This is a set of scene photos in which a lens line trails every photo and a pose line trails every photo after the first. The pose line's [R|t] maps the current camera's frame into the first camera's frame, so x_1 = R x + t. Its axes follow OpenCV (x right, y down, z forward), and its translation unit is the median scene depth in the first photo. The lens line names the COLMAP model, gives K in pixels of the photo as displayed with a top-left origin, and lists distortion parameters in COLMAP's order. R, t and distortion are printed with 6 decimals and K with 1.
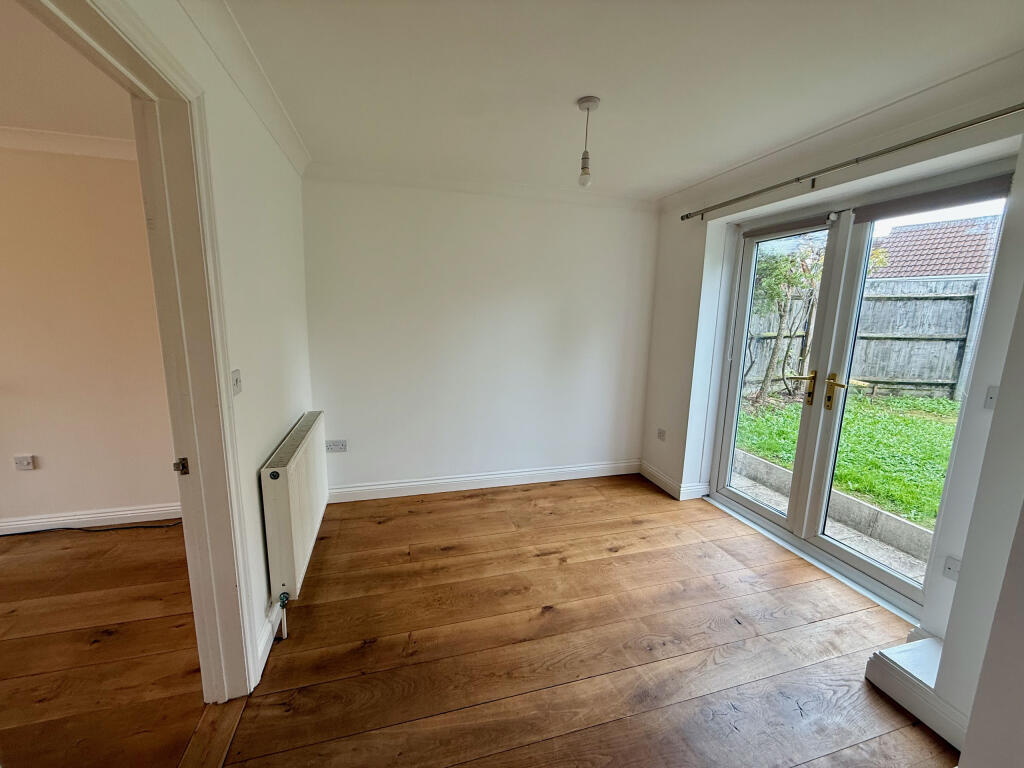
lens RADIAL K [[402.2, 0, 500.7], [0, 402.2, 380.9], [0, 0, 1]] dist [-0.000473, -0.000155]
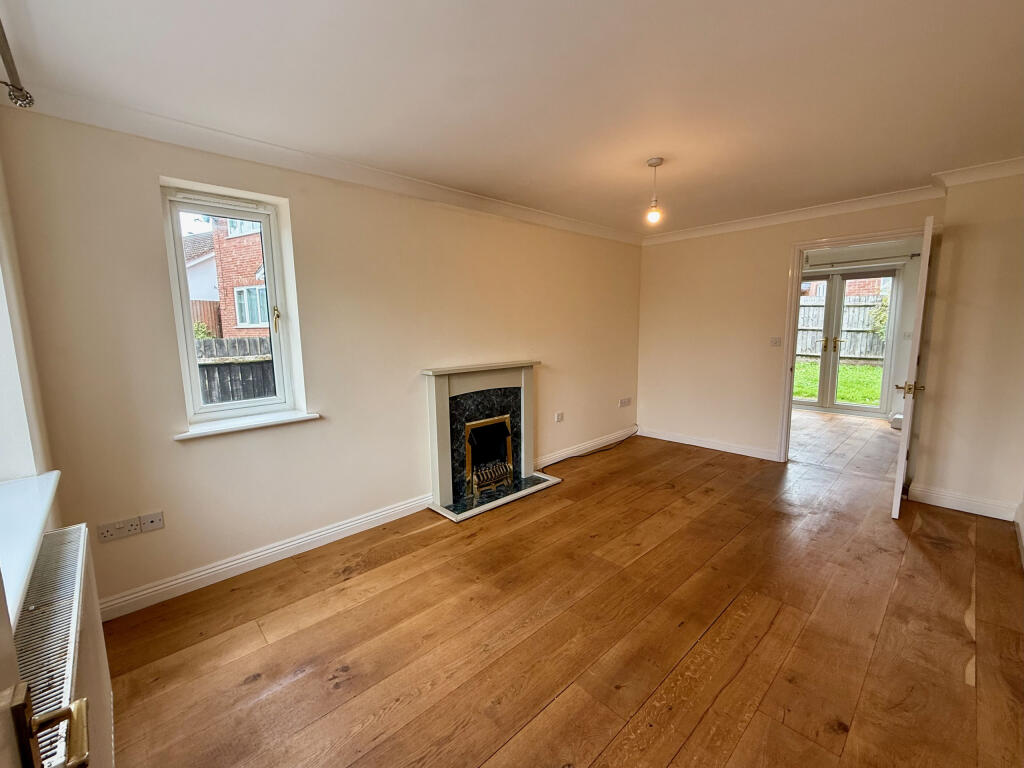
lens RADIAL K [[413.1, 0, 517.7], [0, 413.1, 384.3], [0, 0, 1]] dist [-0.000799, 0.000057]
pose [[0.887202, -0.094821, 0.451534, -2.164187], [0.109687, 0.993943, -0.006795, 0.074480], [-0.448154, 0.055556, 0.892228, -0.417286]]
